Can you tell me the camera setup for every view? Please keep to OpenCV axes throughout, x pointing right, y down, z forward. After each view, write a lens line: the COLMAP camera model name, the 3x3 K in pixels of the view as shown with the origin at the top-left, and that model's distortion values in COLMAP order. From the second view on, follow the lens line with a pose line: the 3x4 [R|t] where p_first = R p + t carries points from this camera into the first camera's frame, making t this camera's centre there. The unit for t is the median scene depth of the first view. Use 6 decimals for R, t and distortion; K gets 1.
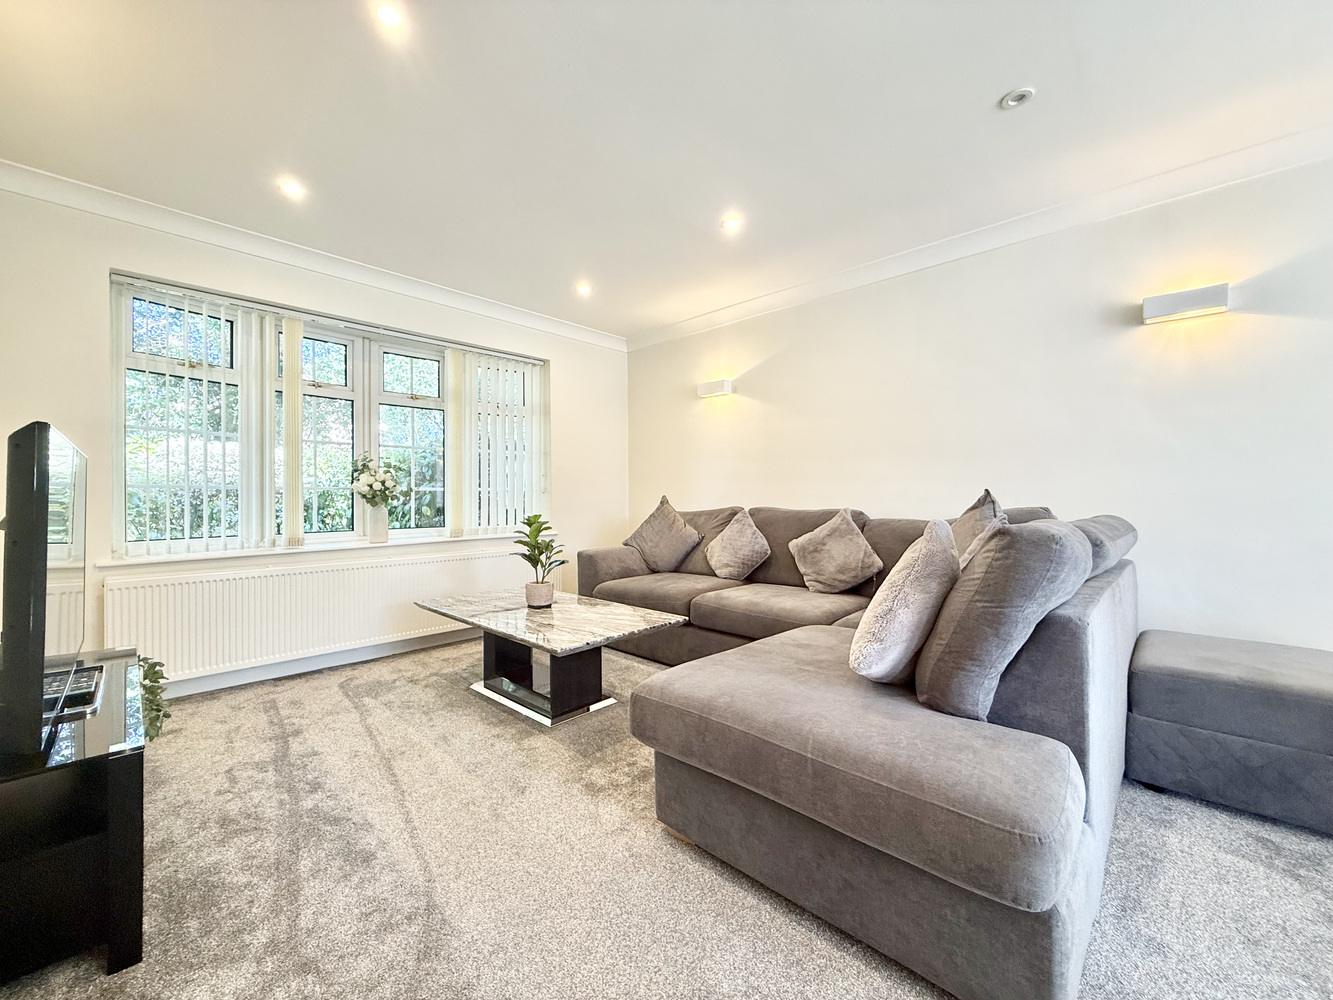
lens RADIAL K [[539.9, 0, 666.5], [0, 539.9, 500.0], [0, 0, 1]] dist [0.099627, 0.000026]
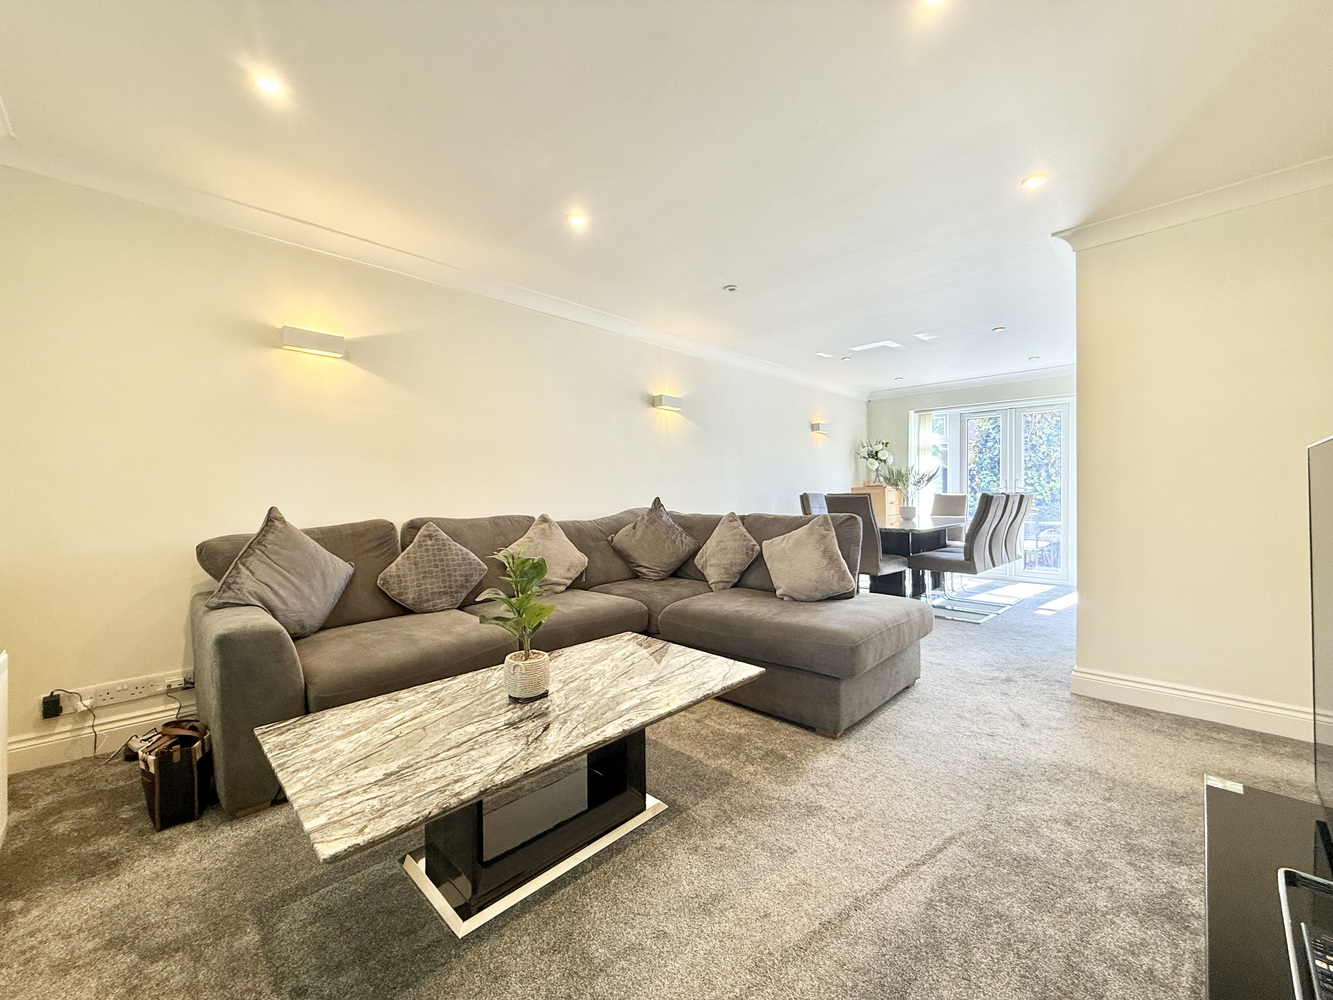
lens RADIAL K [[532.2, 0, 666.5], [0, 532.2, 500.0], [0, 0, 1]] dist [0.002297, 0.000130]
pose [[0.029267, -0.017705, 0.999415, -0.884906], [0.011297, 0.999785, 0.017381, -0.034803], [-0.999508, 0.010782, 0.029461, 0.913563]]
